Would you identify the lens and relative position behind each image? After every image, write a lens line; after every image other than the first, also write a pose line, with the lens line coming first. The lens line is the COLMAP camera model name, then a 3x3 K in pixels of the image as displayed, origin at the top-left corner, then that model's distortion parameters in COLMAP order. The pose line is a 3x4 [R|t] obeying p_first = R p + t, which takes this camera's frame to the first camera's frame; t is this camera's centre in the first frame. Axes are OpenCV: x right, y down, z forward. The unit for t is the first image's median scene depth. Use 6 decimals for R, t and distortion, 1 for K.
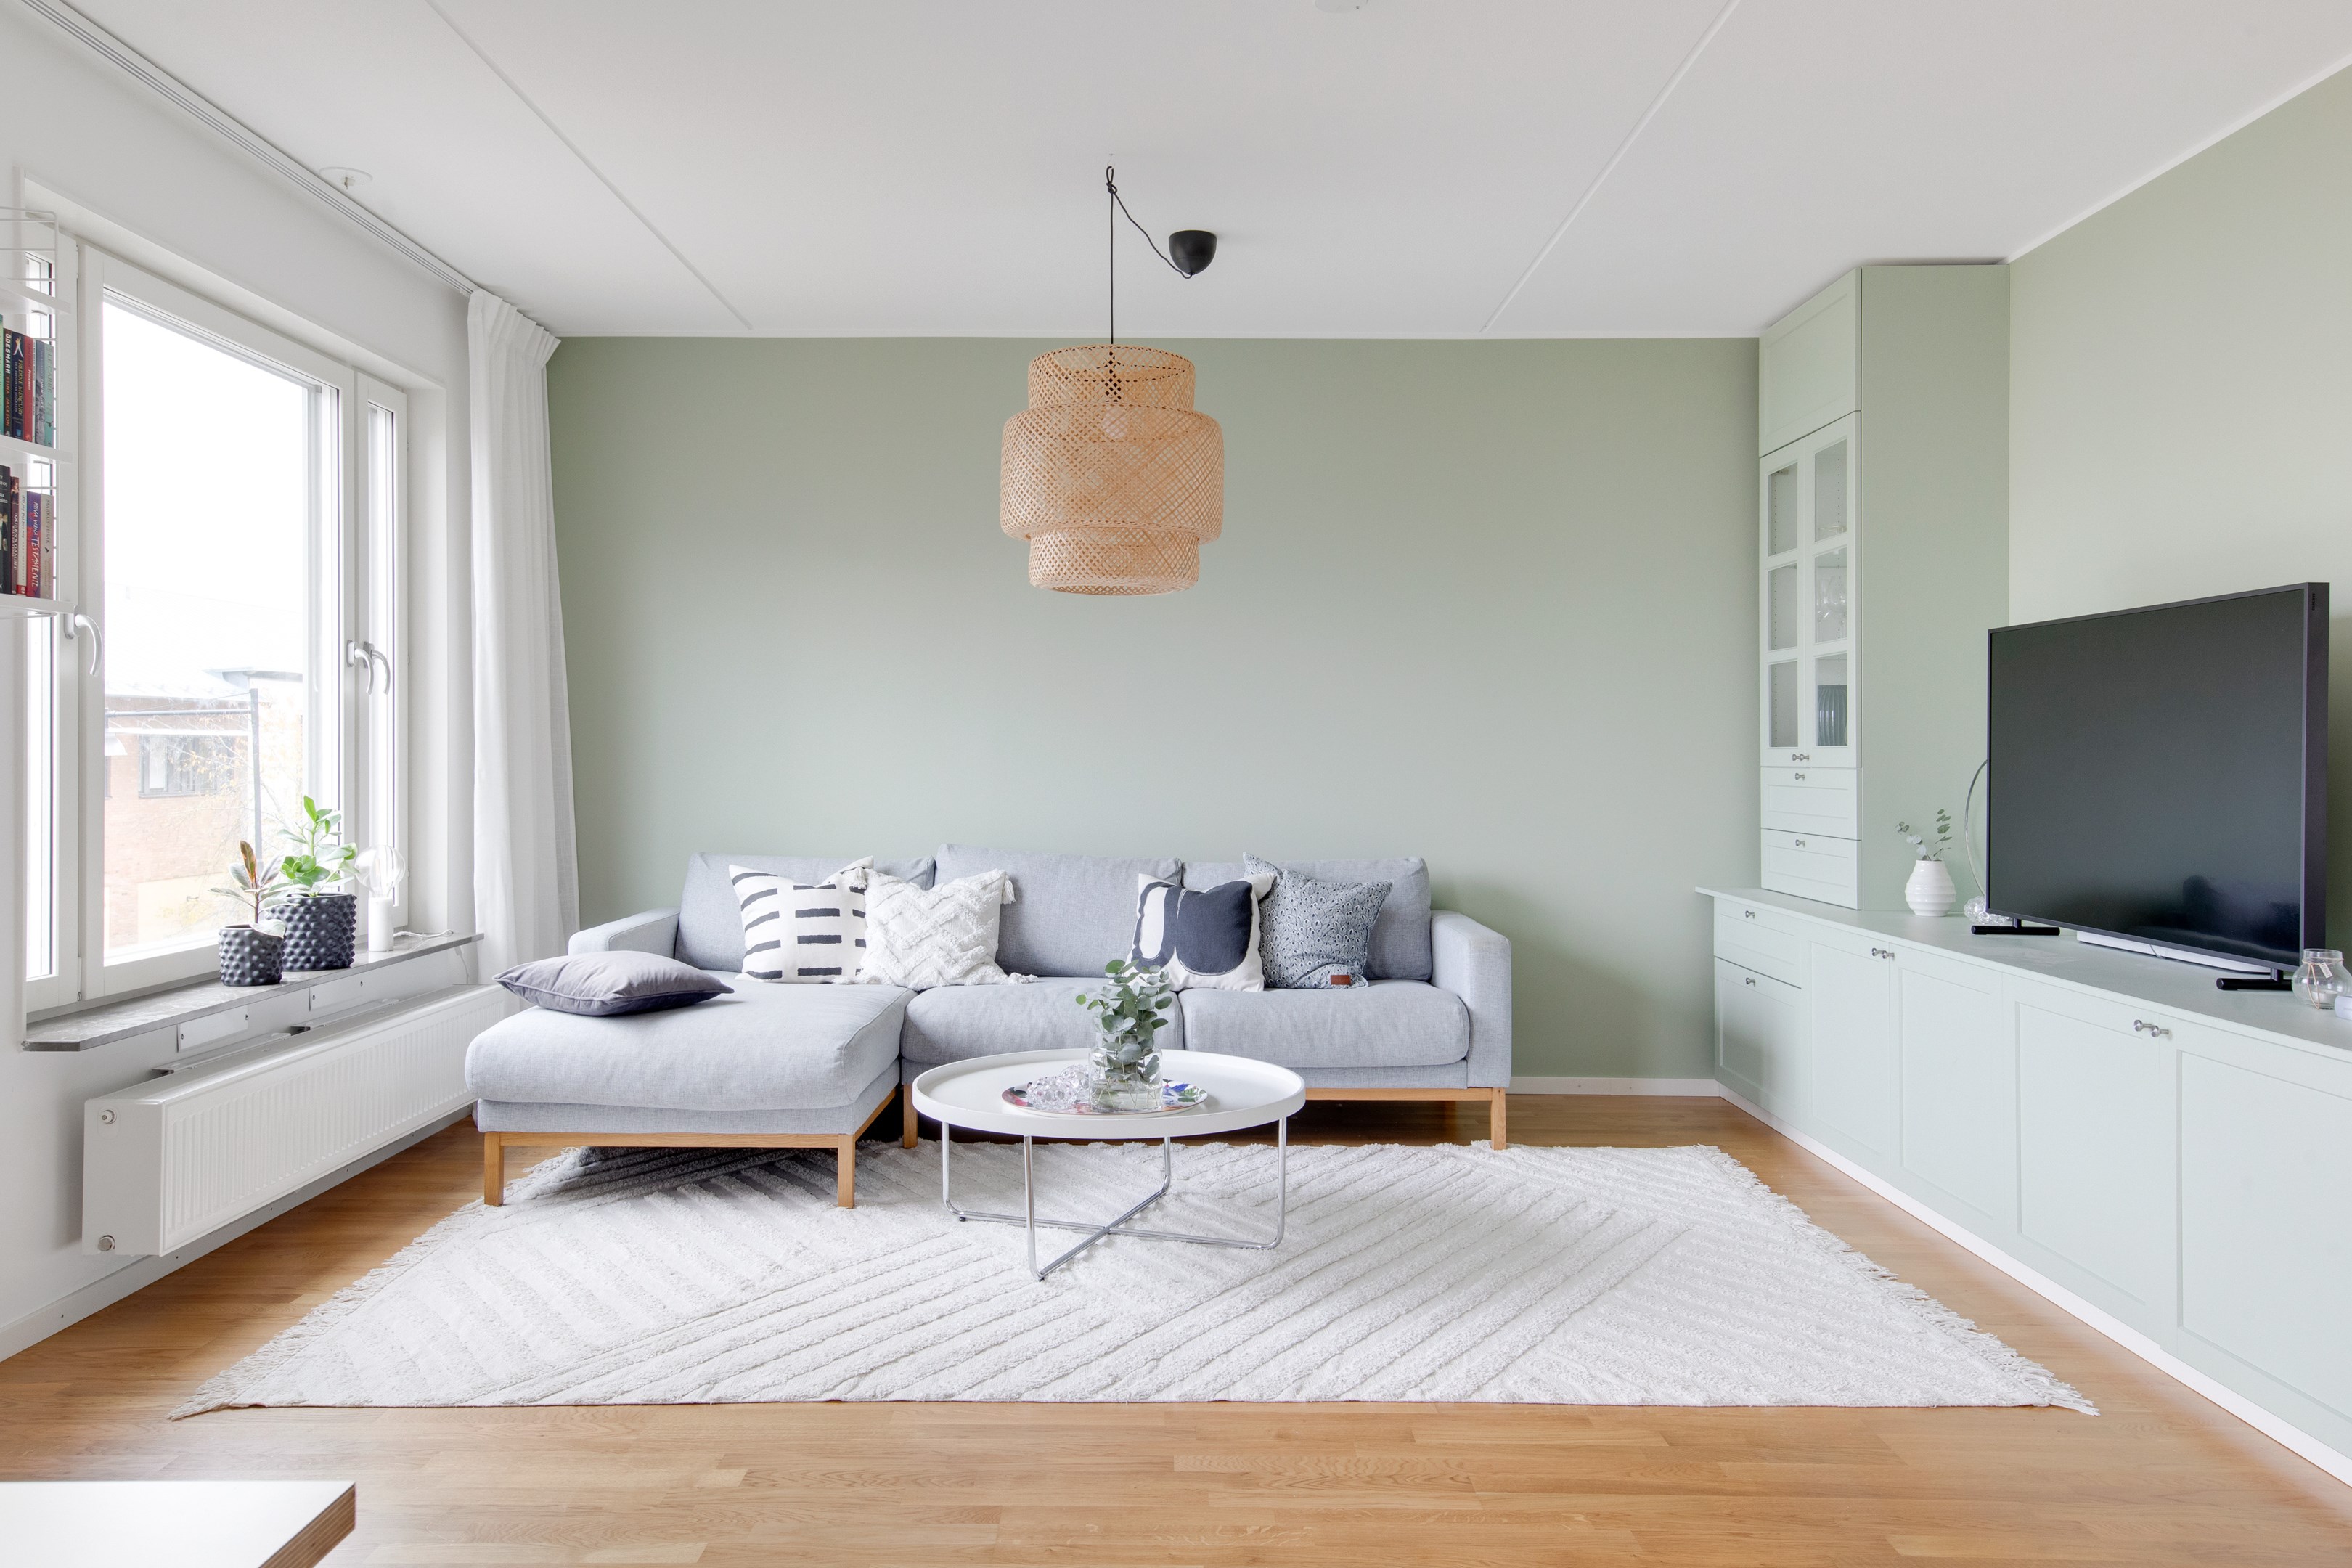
lens RADIAL K [[1790.9, 0, 1145.7], [0, 1790.9, 749.3], [0, 0, 1]] dist [0.041949, -0.005862]
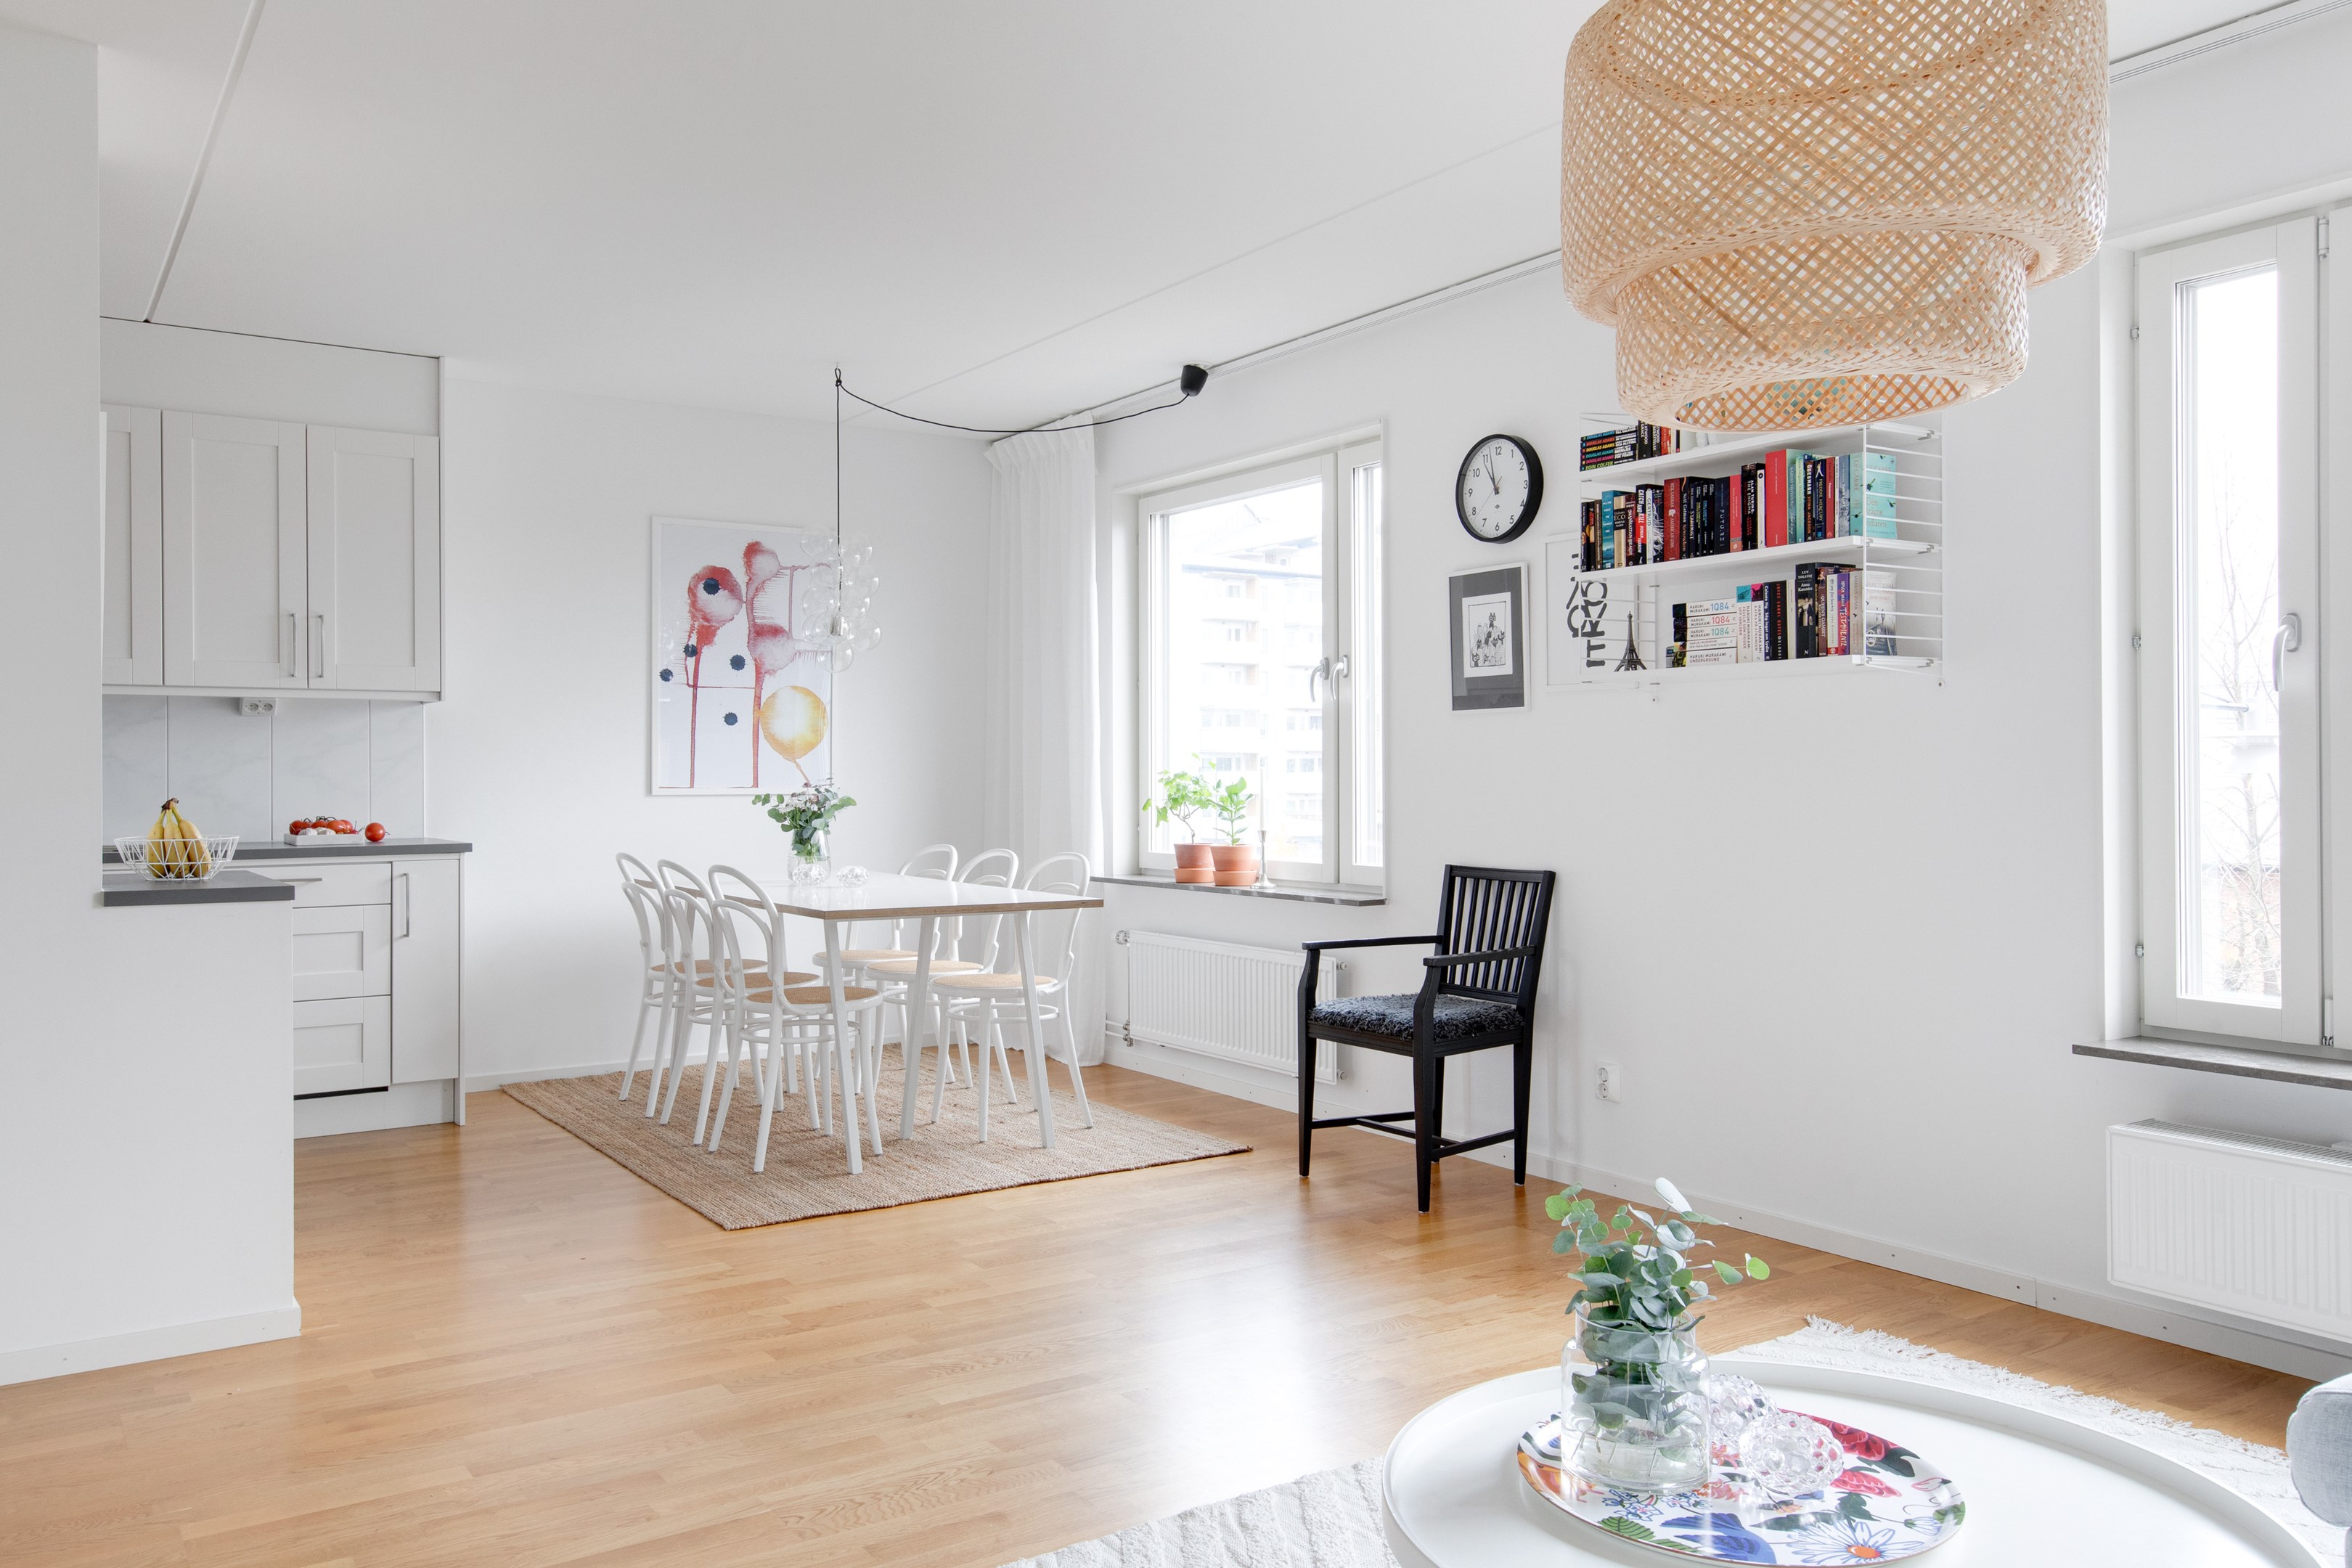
lens RADIAL K [[1763.7, 0, 1178.5], [0, 1763.7, 780.6], [0, 0, 1]] dist [0.014977, 0.010352]
pose [[-0.830012, 0.000495, -0.557745, 0.289922], [0.000716, 1.000000, -0.000177, 0.003786], [0.557745, -0.000546, -0.830012, 1.062862]]
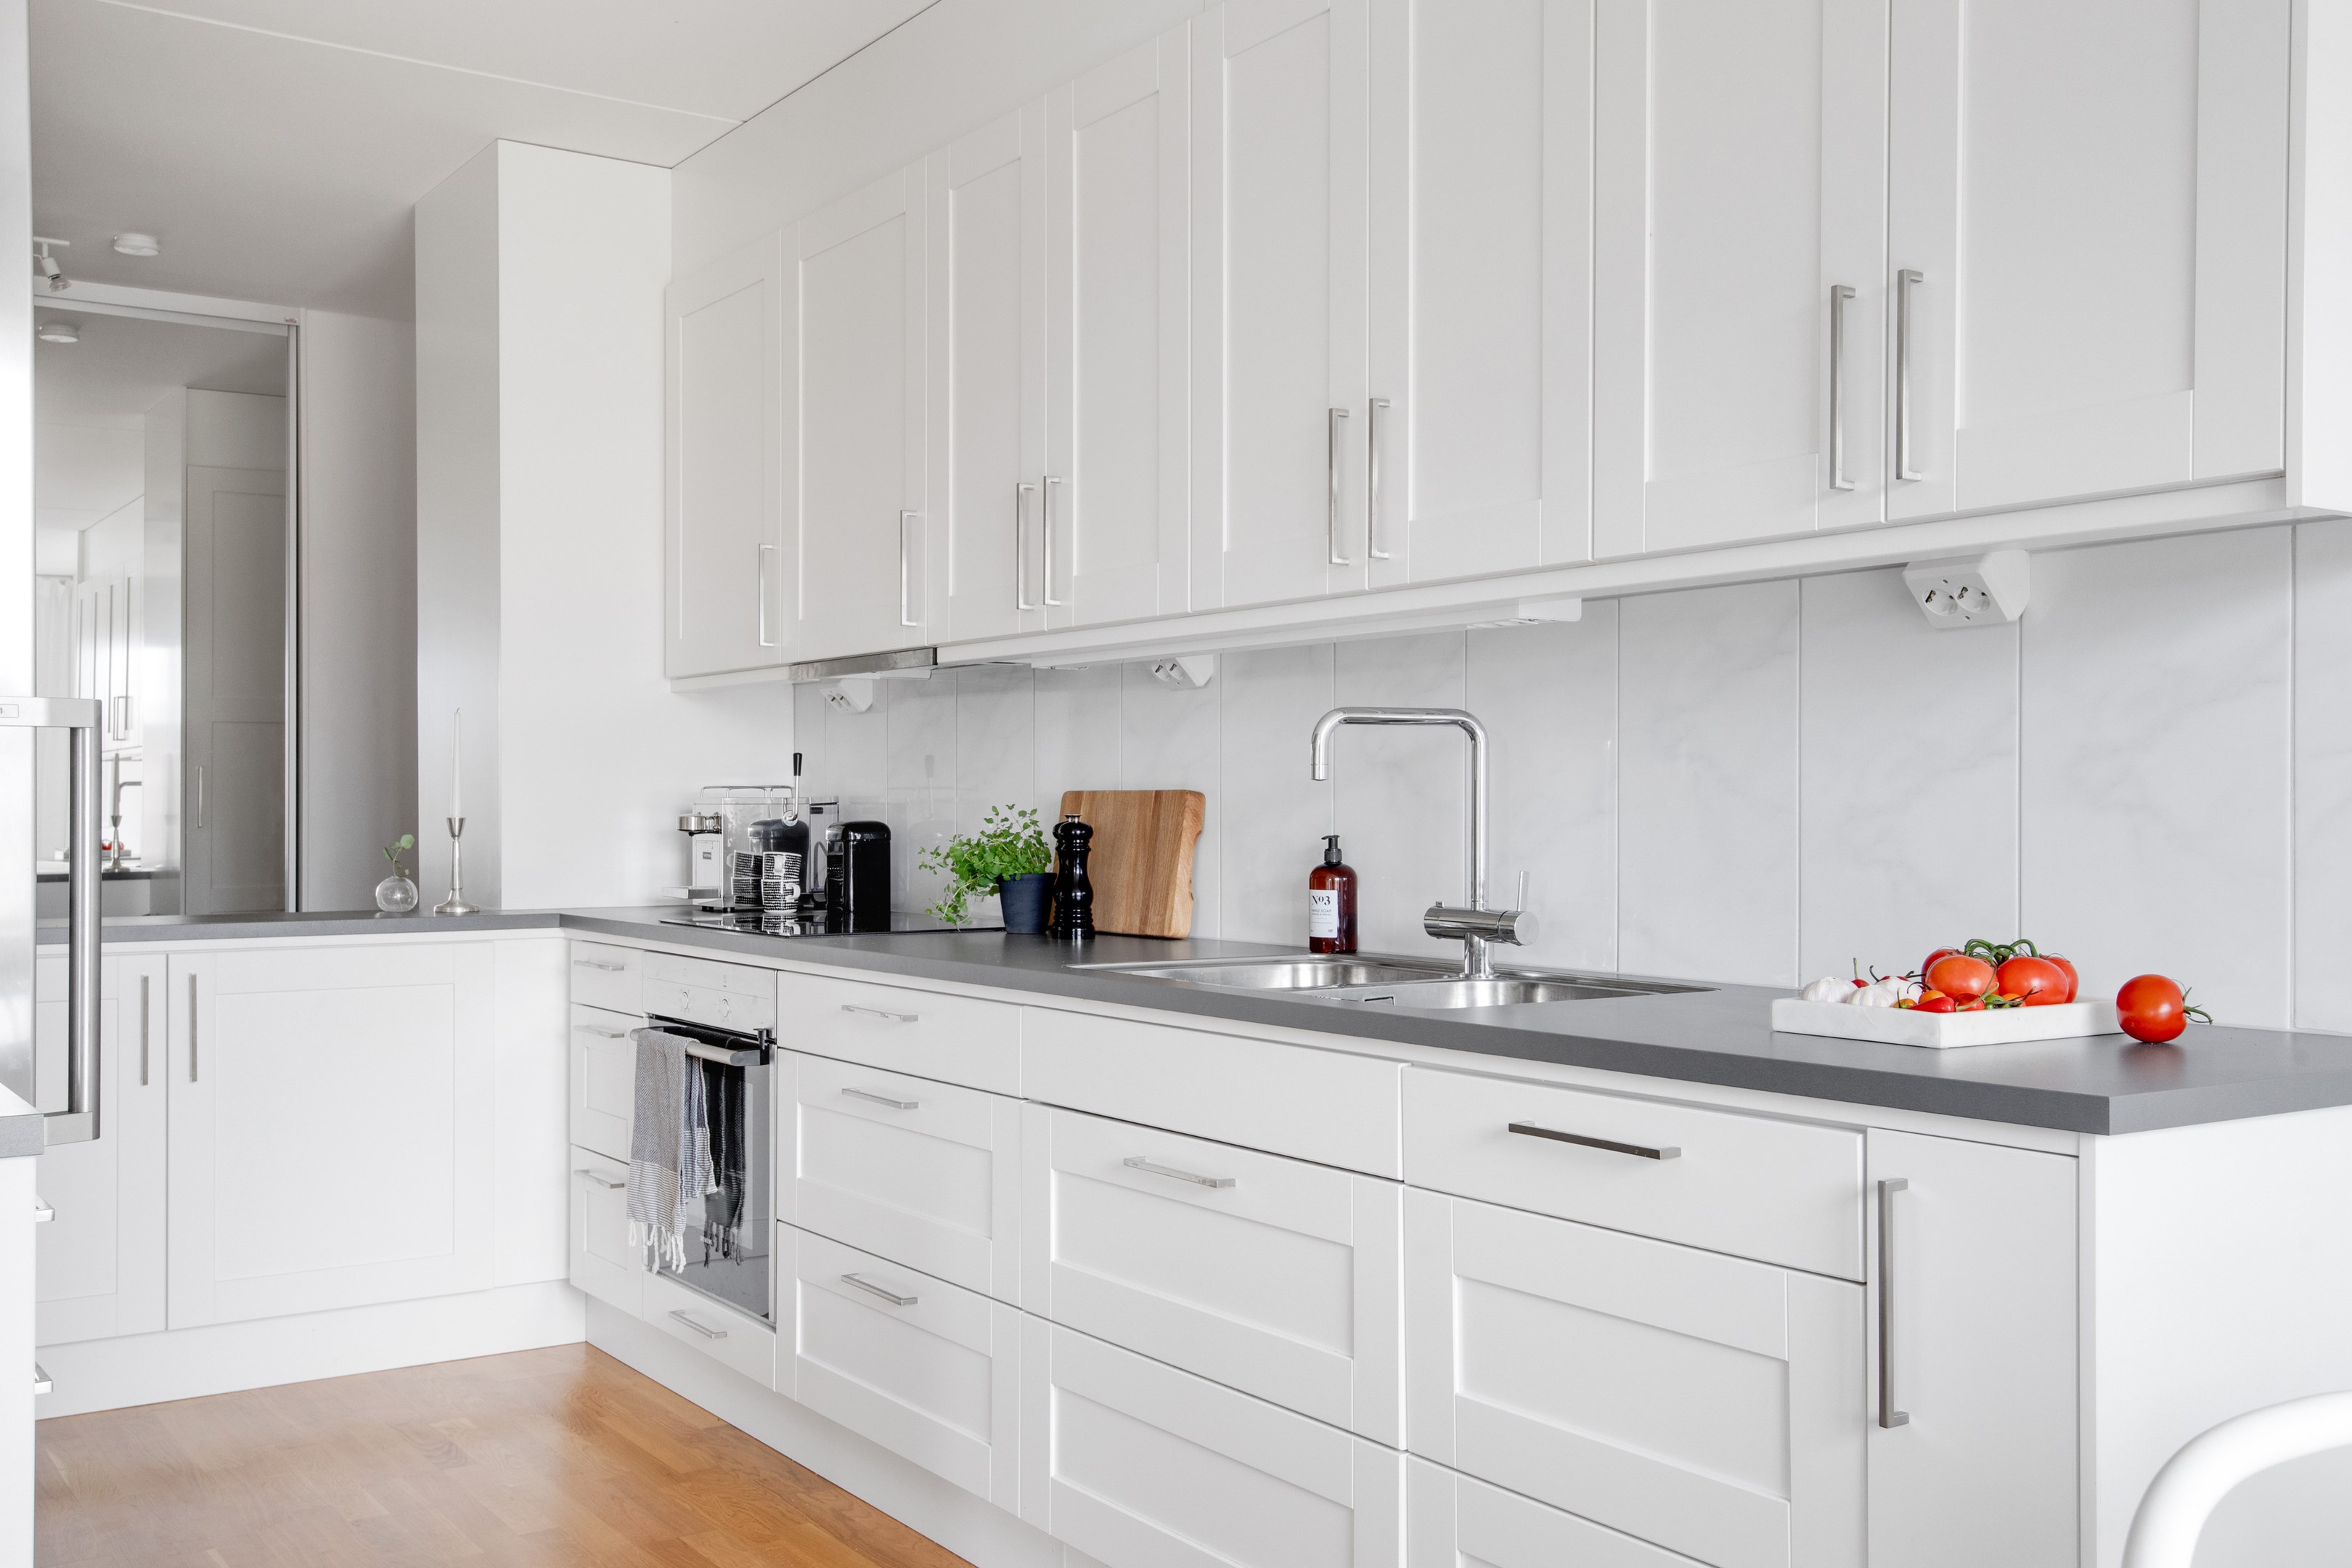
lens RADIAL K [[2157.9, 0, 1191.7], [0, 2157.9, 797.1], [0, 0, 1]] dist [0.025281, 0.000000]
pose [[-0.552483, -0.000017, 0.833524, -0.149127], [-0.004870, 0.999983, -0.003208, 0.000611], [-0.833510, -0.005831, -0.552474, 0.182666]]
